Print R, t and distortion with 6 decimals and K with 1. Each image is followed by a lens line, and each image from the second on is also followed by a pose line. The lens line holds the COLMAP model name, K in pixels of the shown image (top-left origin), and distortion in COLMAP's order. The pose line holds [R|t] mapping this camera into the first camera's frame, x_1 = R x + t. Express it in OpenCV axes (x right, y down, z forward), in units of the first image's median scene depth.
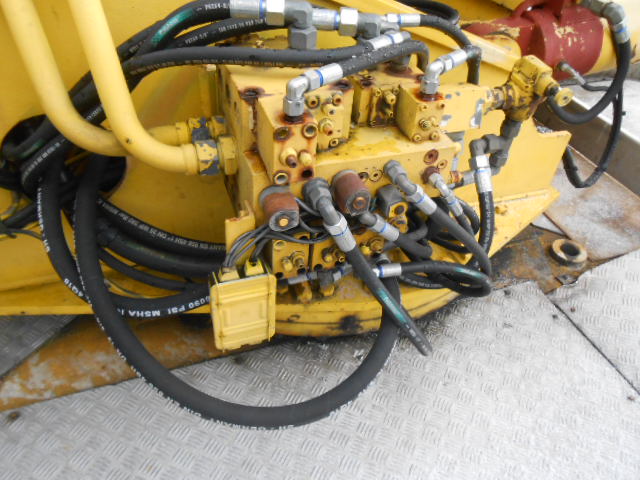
lens RADIAL K [[498.8, 0, 320.6], [0, 498.8, 237.5], [0, 0, 1]] dist [-0.026023, 0.042997]
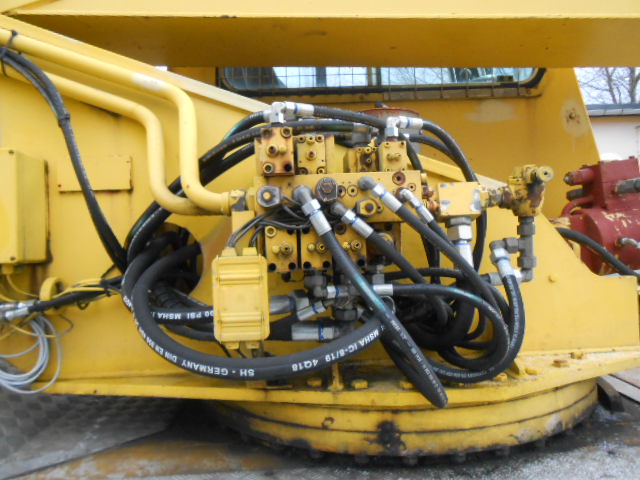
lens RADIAL K [[498.8, 0, 317.2], [0, 498.8, 239.1], [0, 0, 1]] dist [-0.026023, 0.042997]
pose [[0.947603, -0.109094, -0.300246, 0.269933], [-0.116746, 0.756601, -0.643371, 0.549905], [0.297354, 0.644712, 0.704220, 0.105372]]
